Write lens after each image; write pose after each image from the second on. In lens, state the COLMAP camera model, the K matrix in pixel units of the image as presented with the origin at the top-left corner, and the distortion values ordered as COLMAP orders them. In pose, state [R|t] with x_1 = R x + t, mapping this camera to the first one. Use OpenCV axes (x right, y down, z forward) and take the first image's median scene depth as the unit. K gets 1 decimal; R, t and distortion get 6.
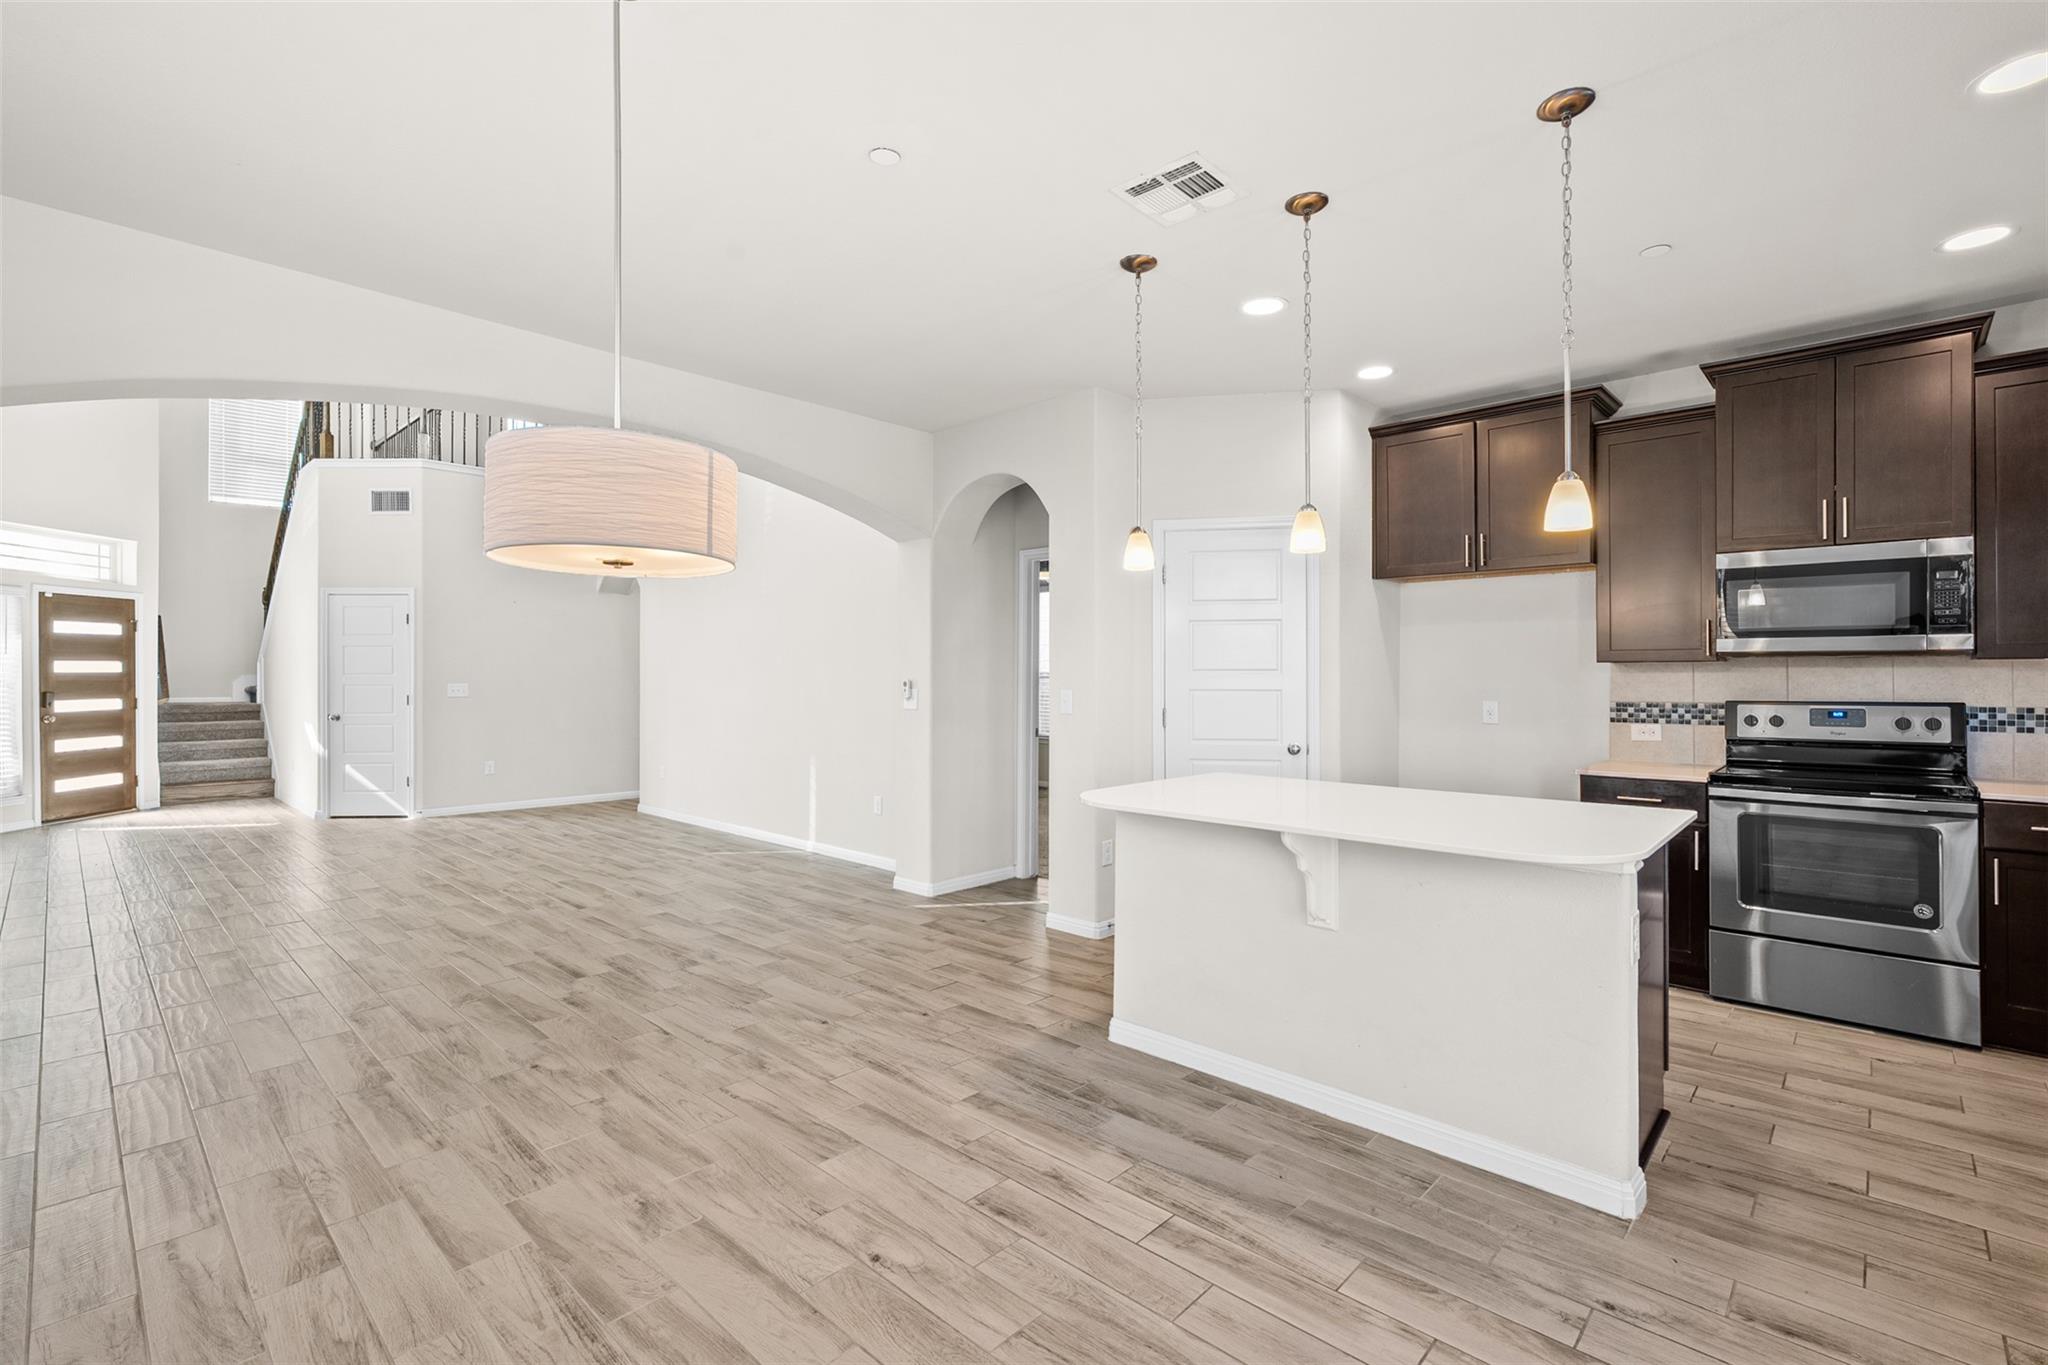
lens RADIAL K [[917.9, 0, 1022.3], [0, 917.9, 677.1], [0, 0, 1]] dist [-0.009996, 0.003302]
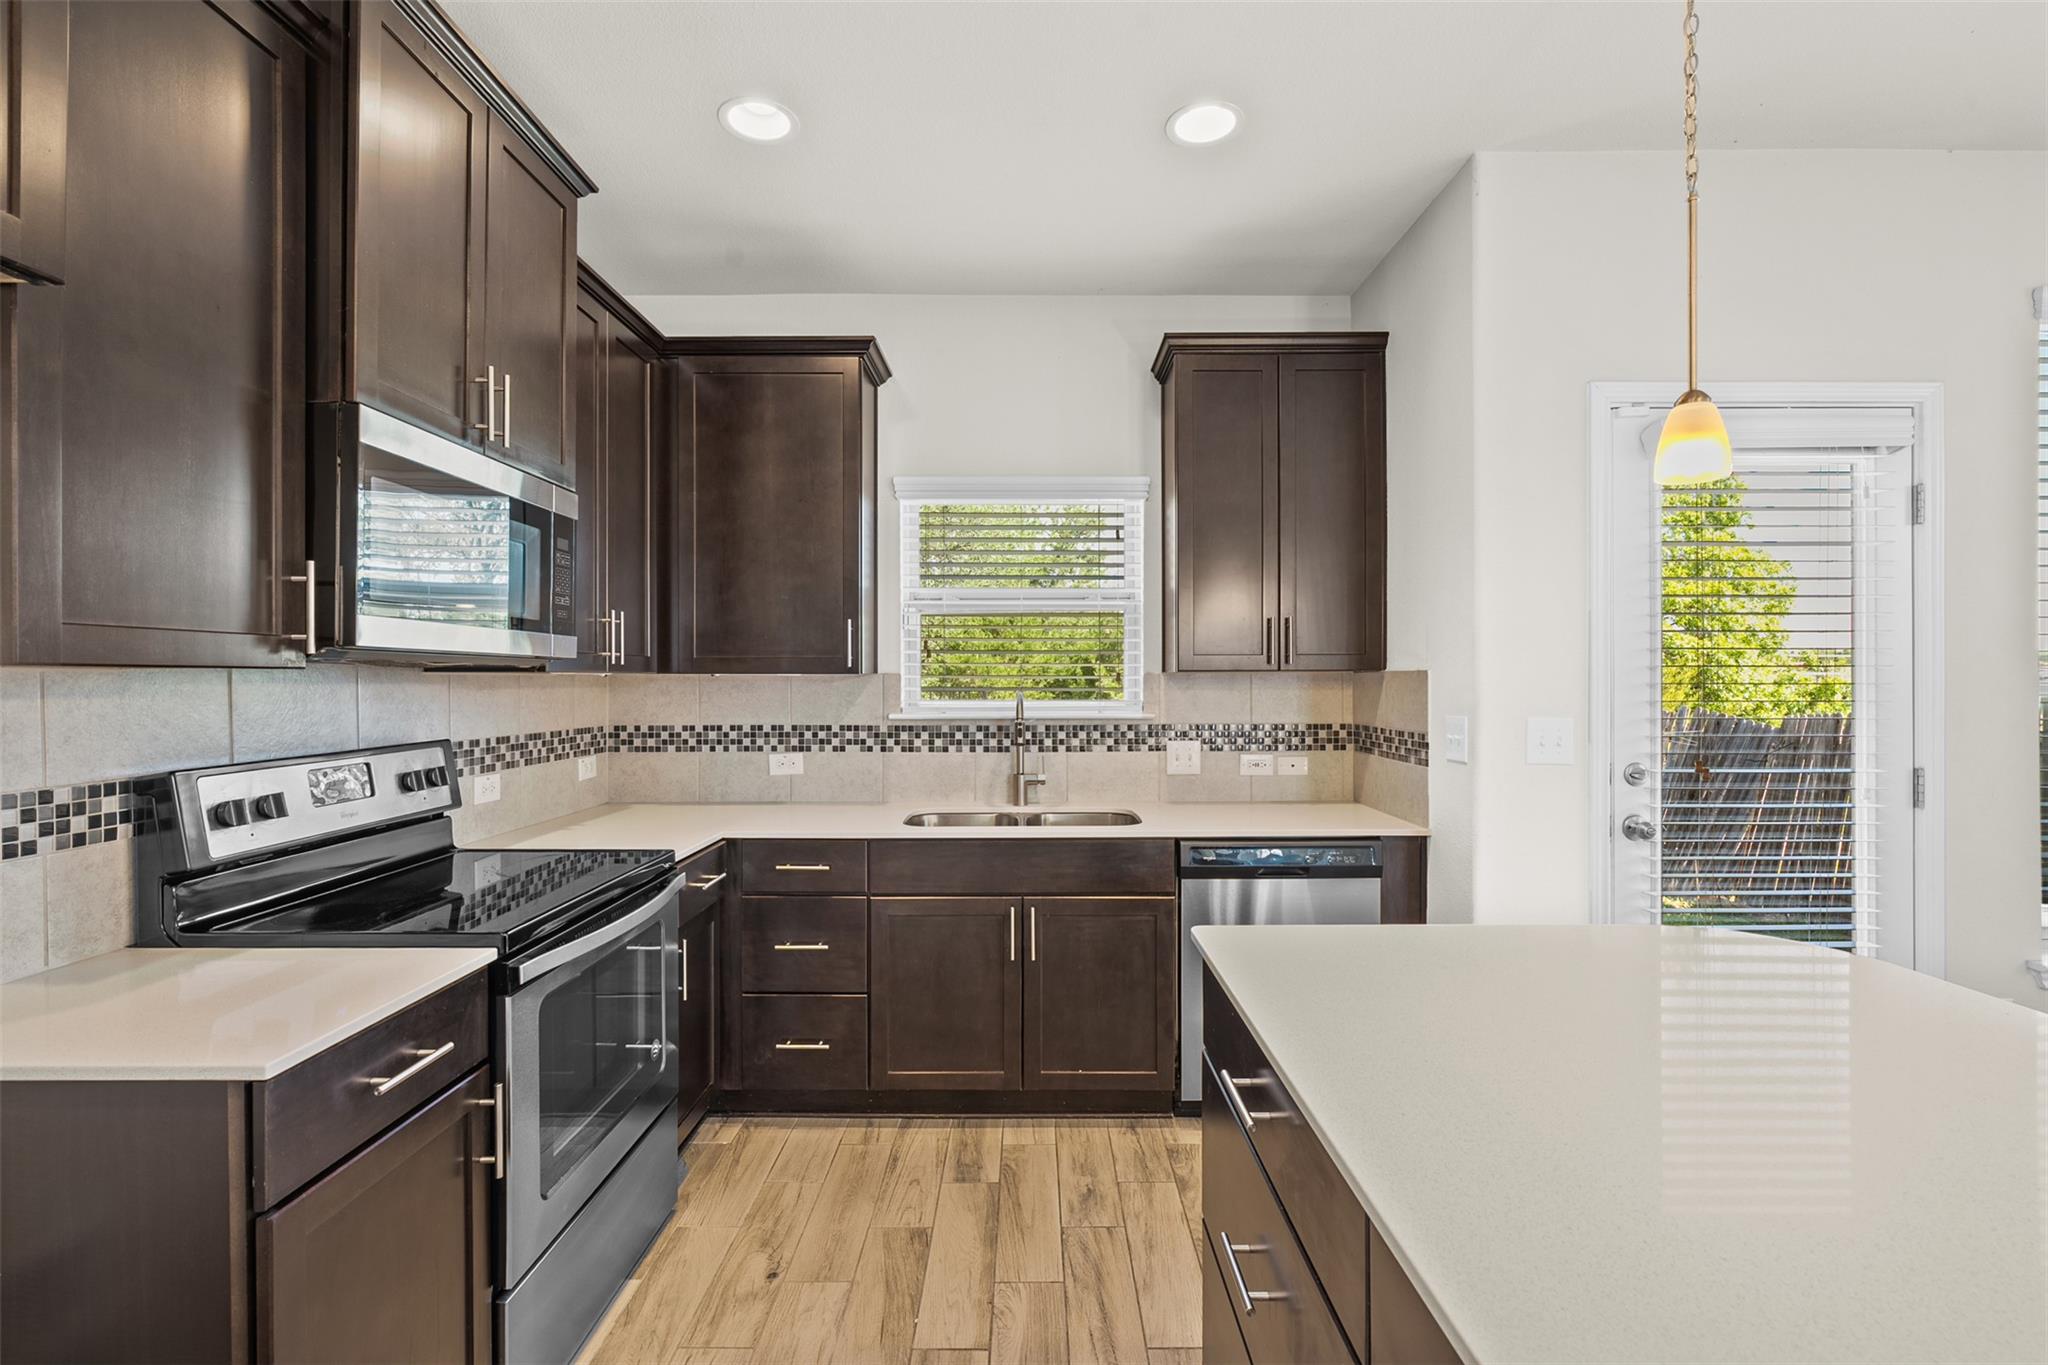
lens RADIAL K [[917.9, 0, 1031.5], [0, 917.9, 684.7], [0, 0, 1]] dist [-0.009996, 0.003302]
pose [[-0.684353, -0.001136, 0.729150, 0.275546], [0.004797, 0.999970, 0.006061, -0.012356], [-0.729135, 0.007646, -0.684327, 1.114047]]
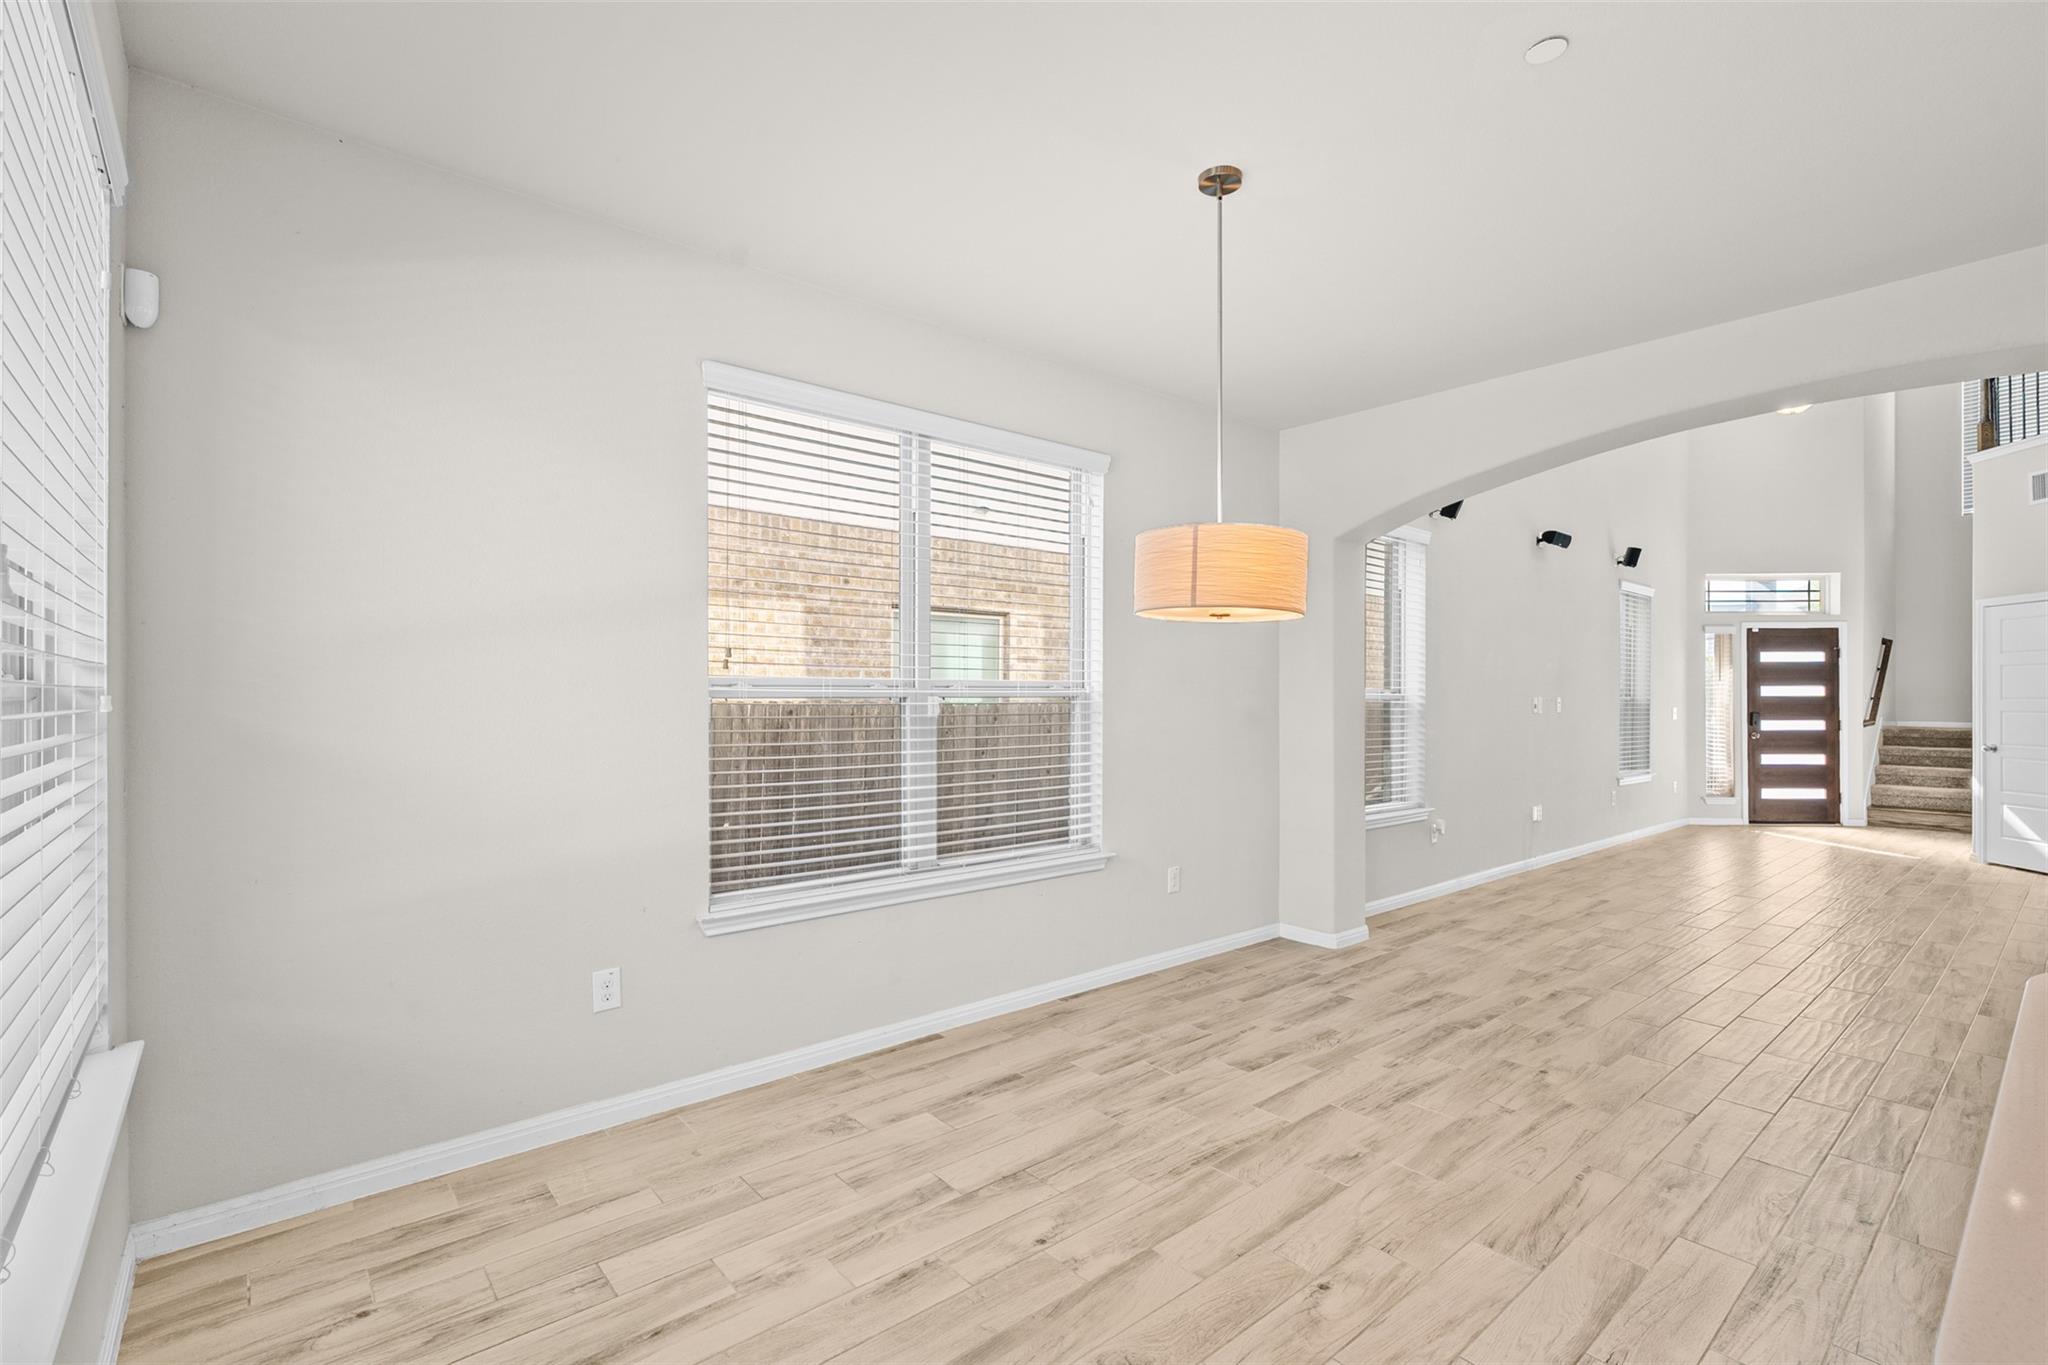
lens RADIAL K [[917.9, 0, 1027.5], [0, 917.9, 698.8], [0, 0, 1]] dist [-0.009996, 0.003302]
pose [[-0.115659, 0.002292, -0.993286, 0.476961], [-0.004616, 0.999985, 0.002844, -0.001533], [0.993278, 0.004914, -0.115647, 0.440658]]
